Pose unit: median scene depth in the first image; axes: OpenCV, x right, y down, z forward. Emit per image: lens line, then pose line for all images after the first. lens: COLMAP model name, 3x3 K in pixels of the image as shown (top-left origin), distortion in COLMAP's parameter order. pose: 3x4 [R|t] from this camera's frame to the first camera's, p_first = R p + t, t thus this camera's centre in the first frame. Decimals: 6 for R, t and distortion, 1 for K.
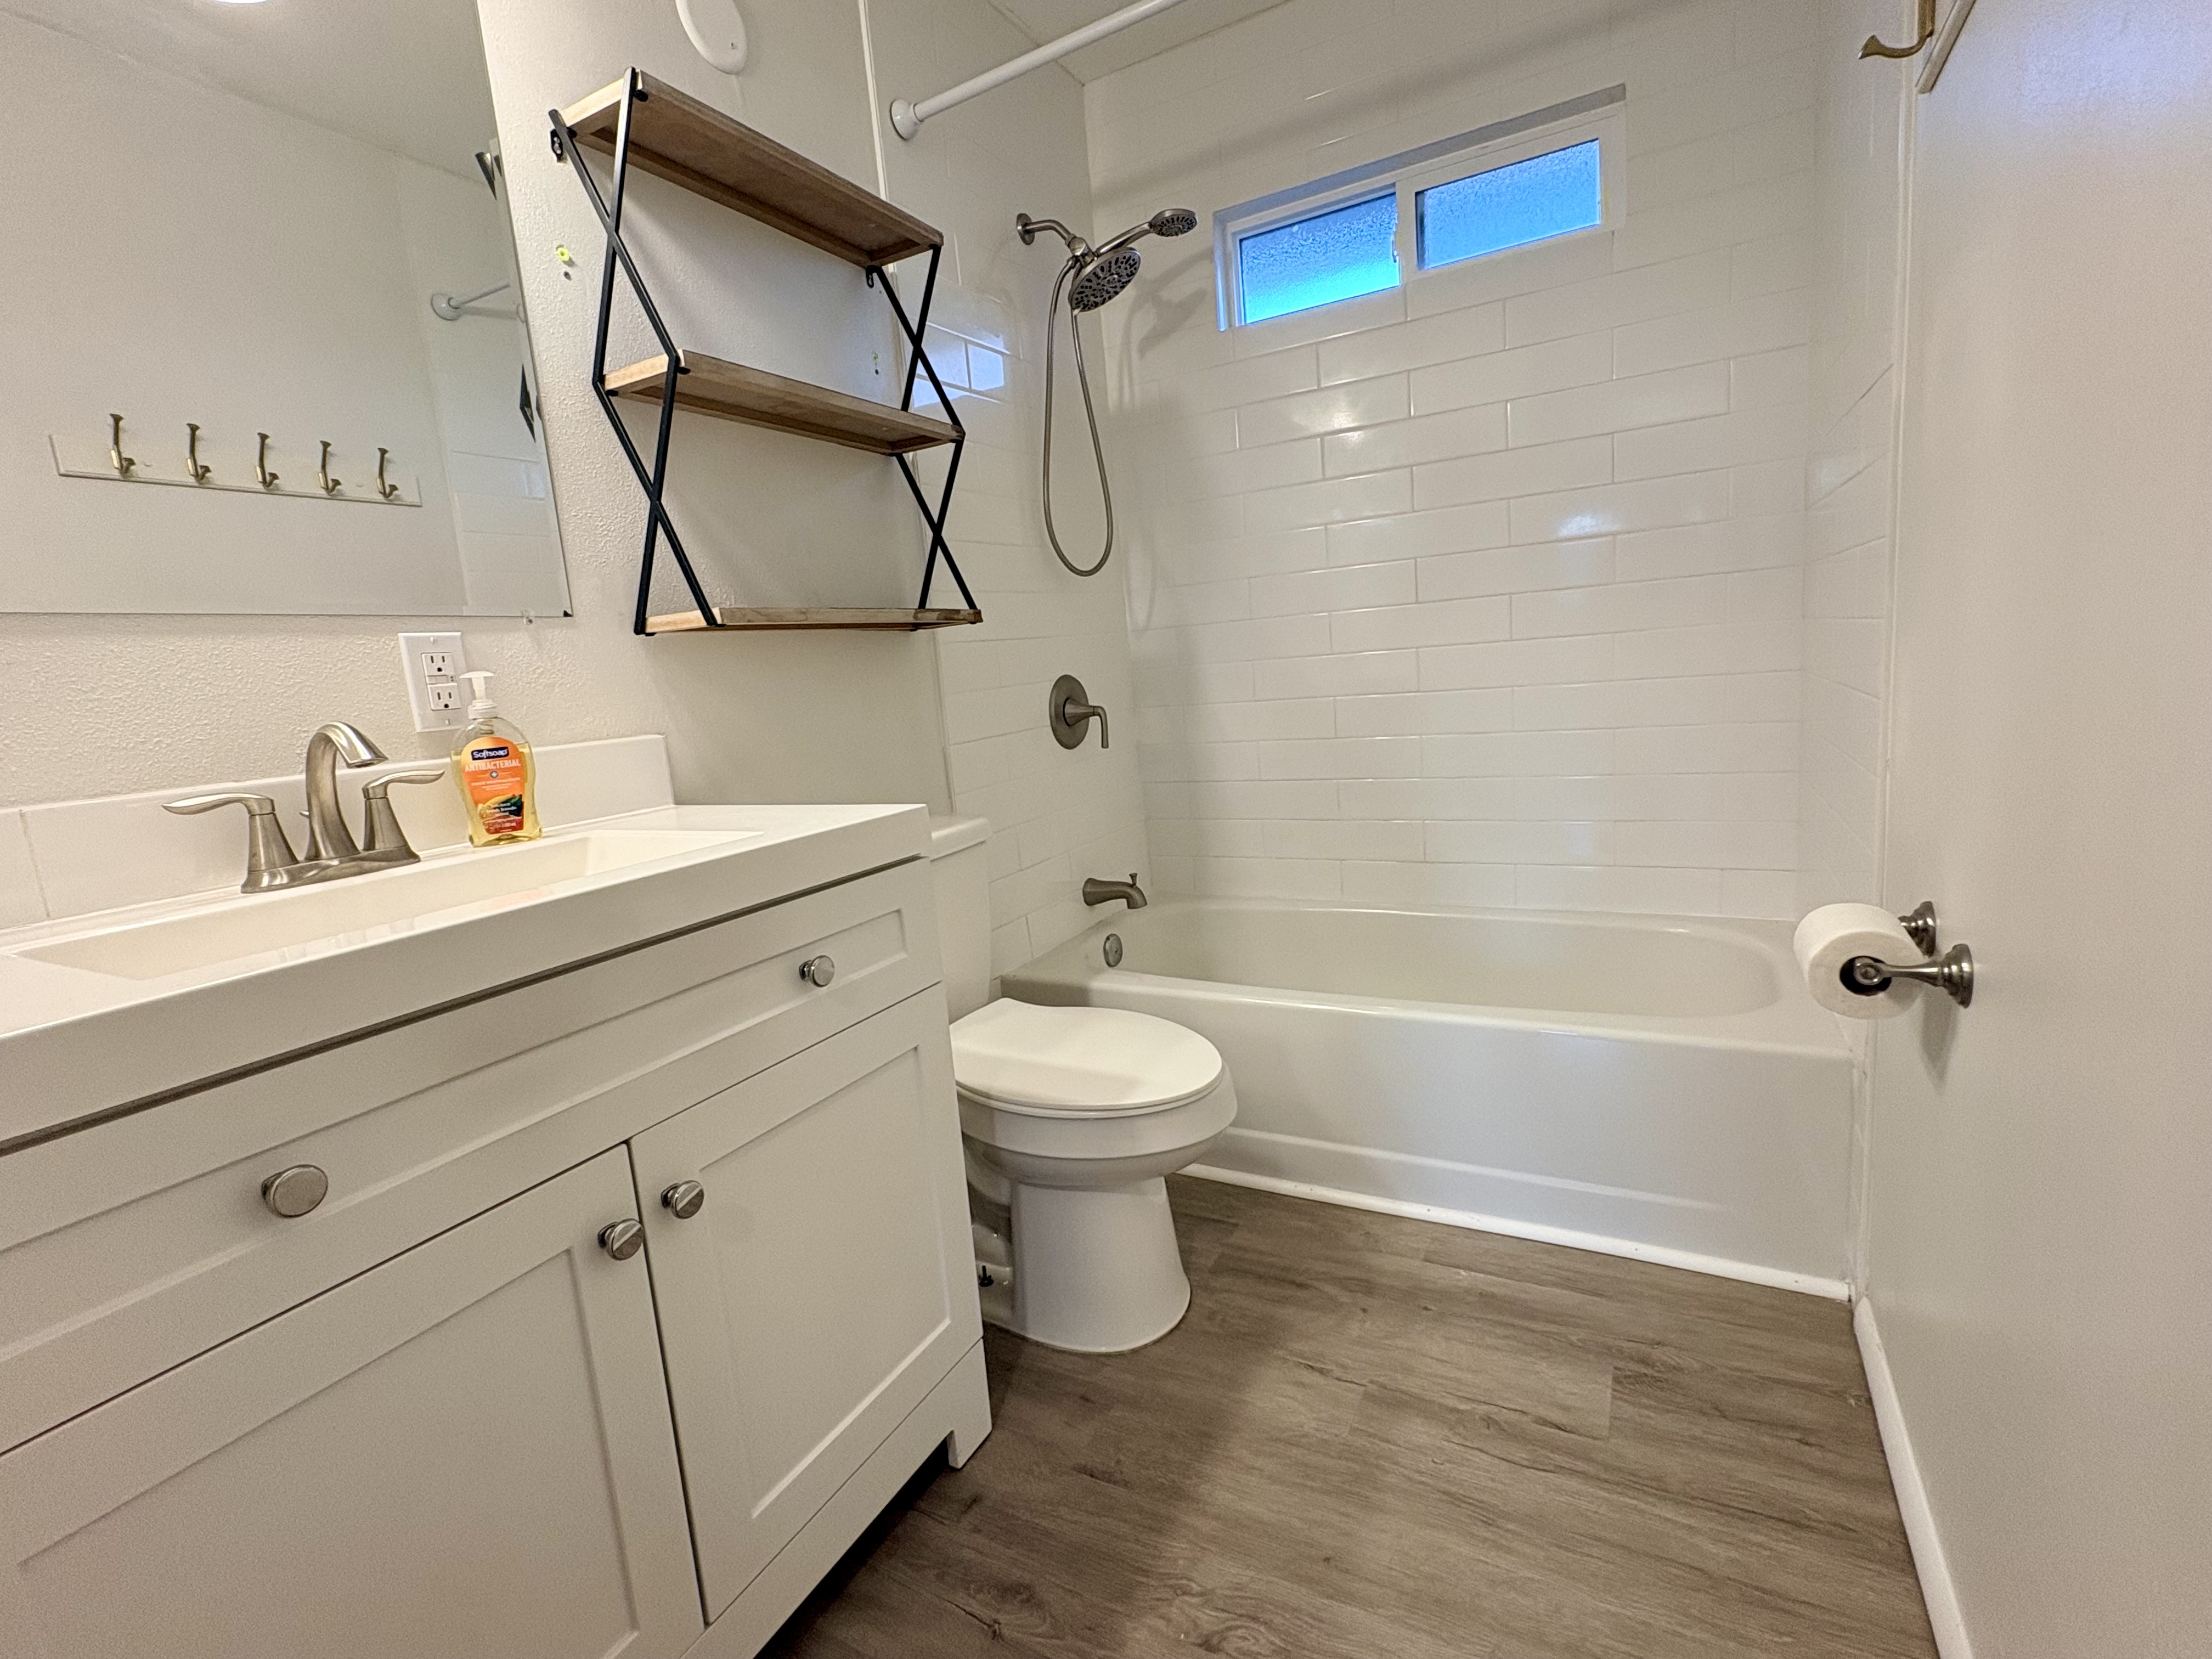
lens RADIAL K [[1006.1, 0, 1106.0], [0, 1006.1, 829.5], [0, 0, 1]] dist [-0.002539, 0.000364]
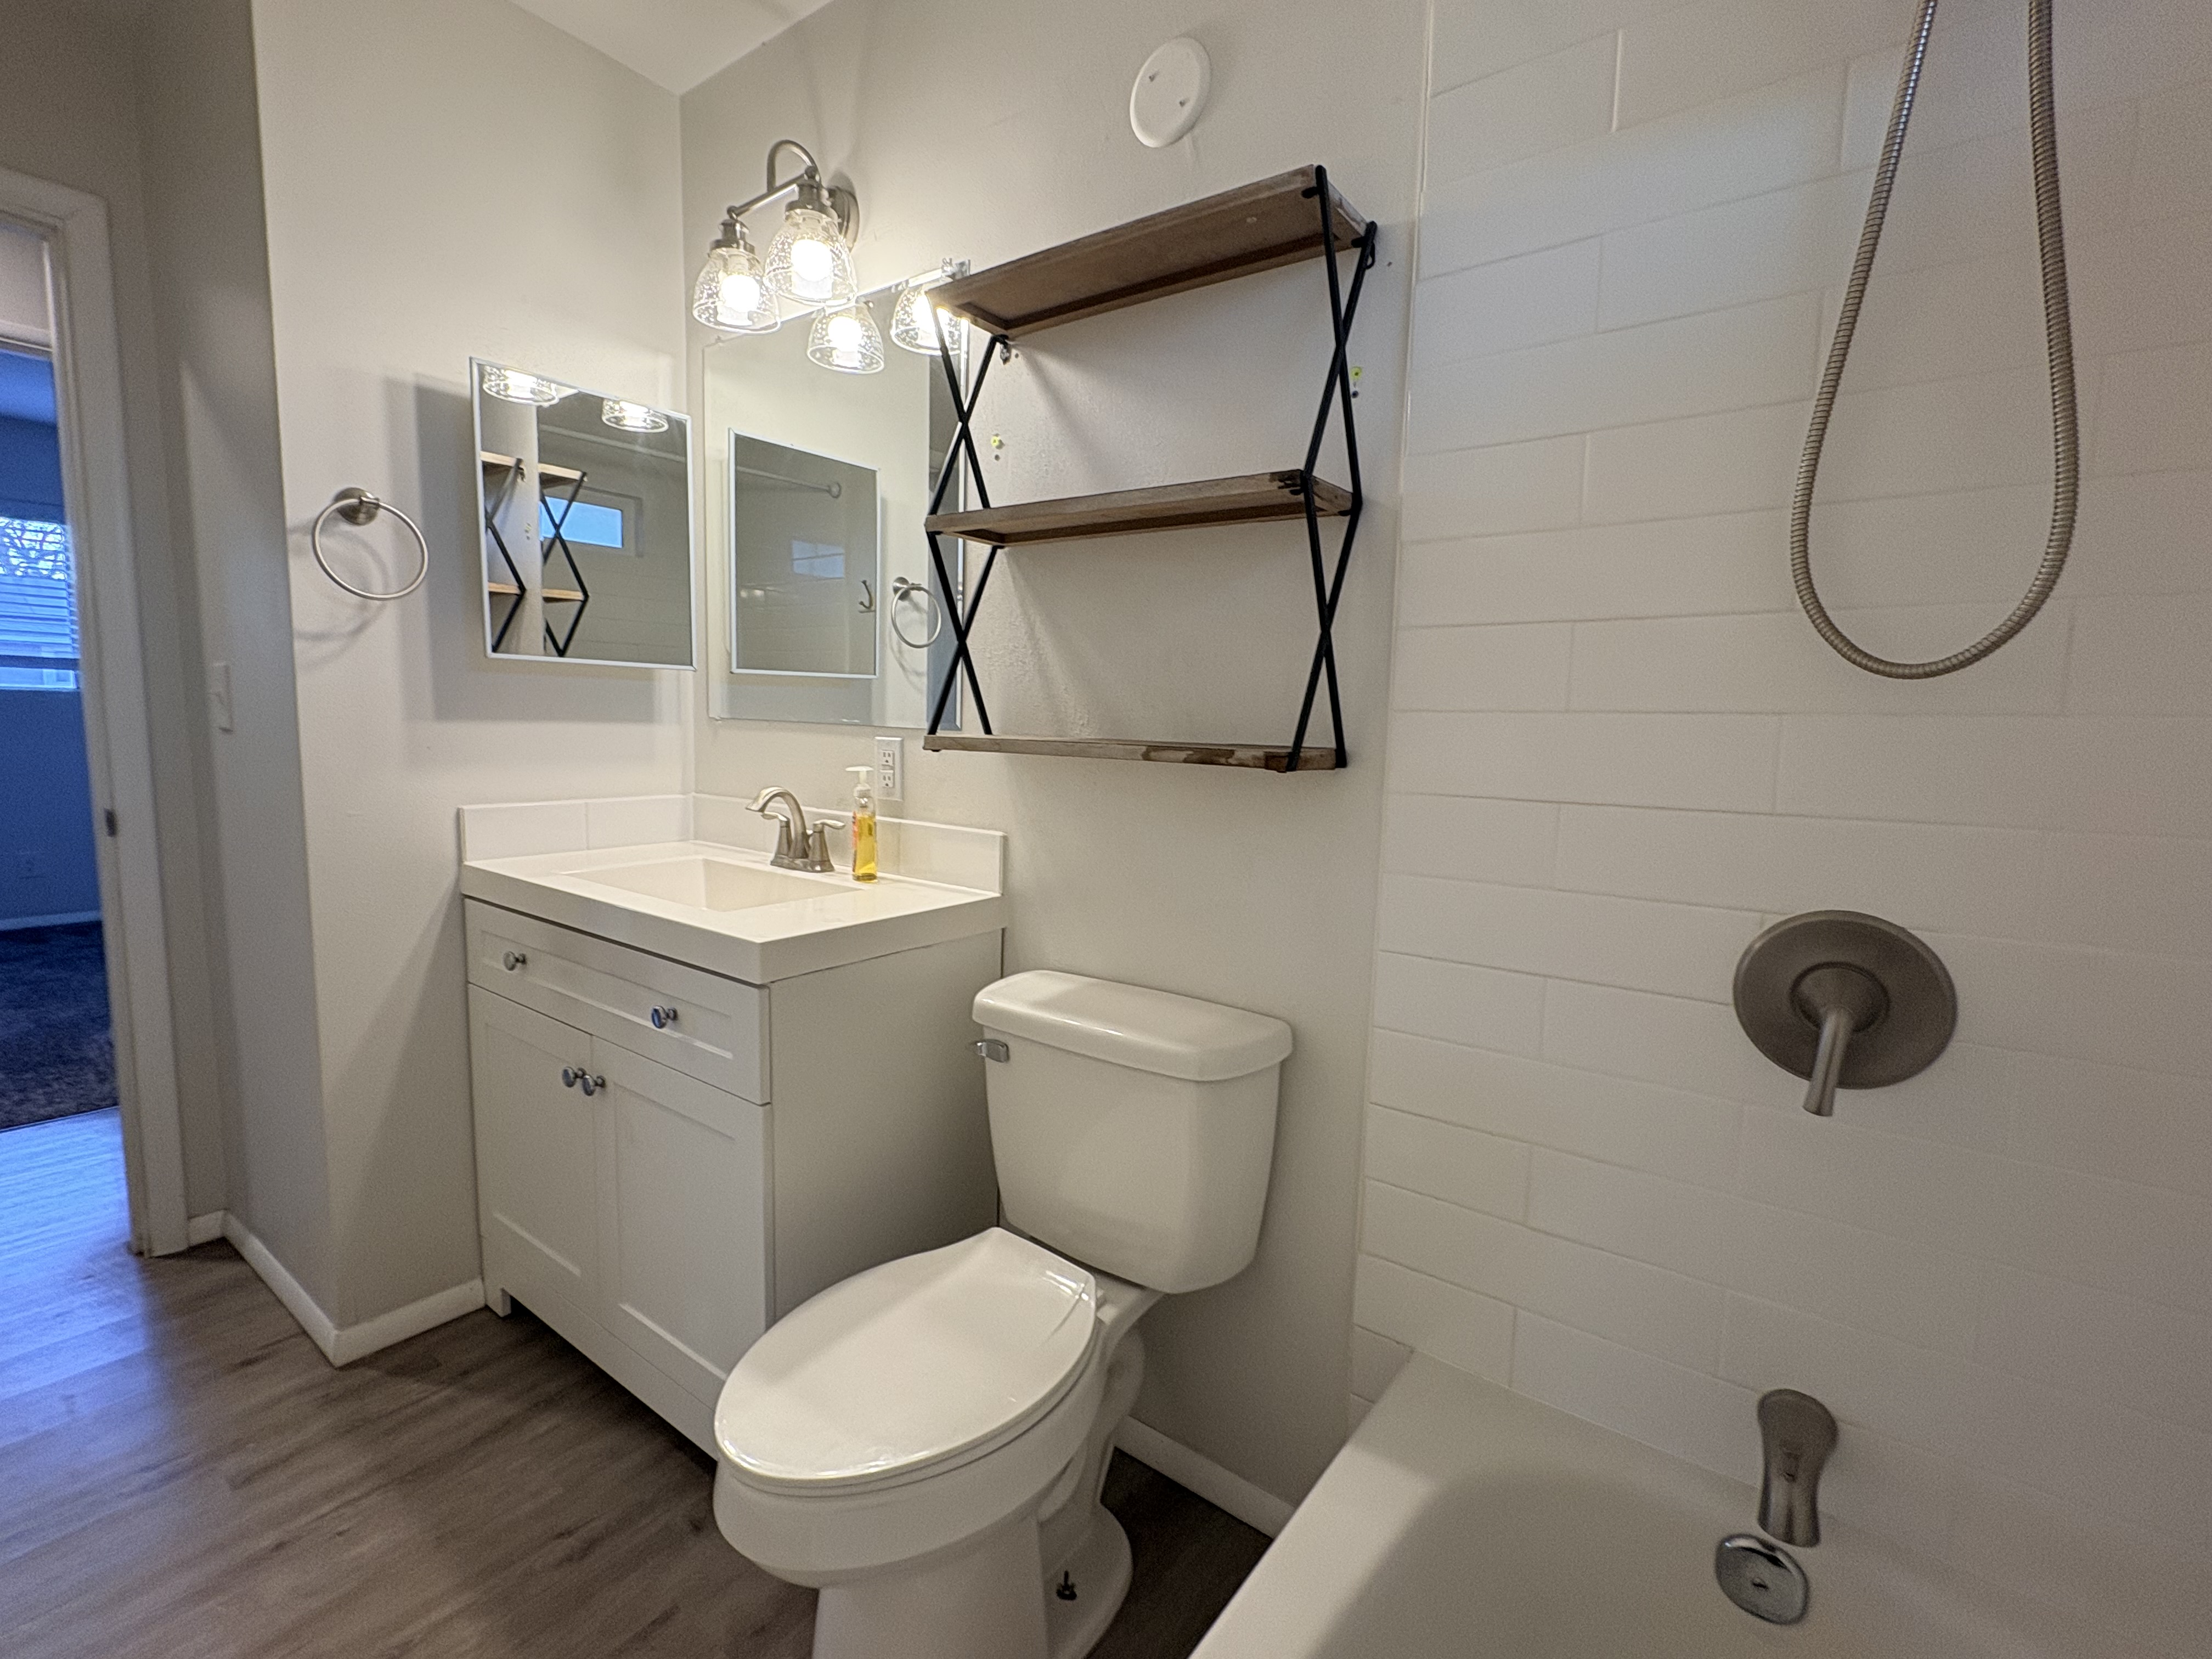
lens RADIAL K [[1006.1, 0, 1106.0], [0, 1006.1, 829.5], [0, 0, 1]] dist [-0.002539, 0.000364]
pose [[-0.141124, 0.194203, -0.970757, 0.724560], [-0.176391, 0.959948, 0.217684, -0.405488], [0.974151, 0.201953, -0.101216, 1.343620]]
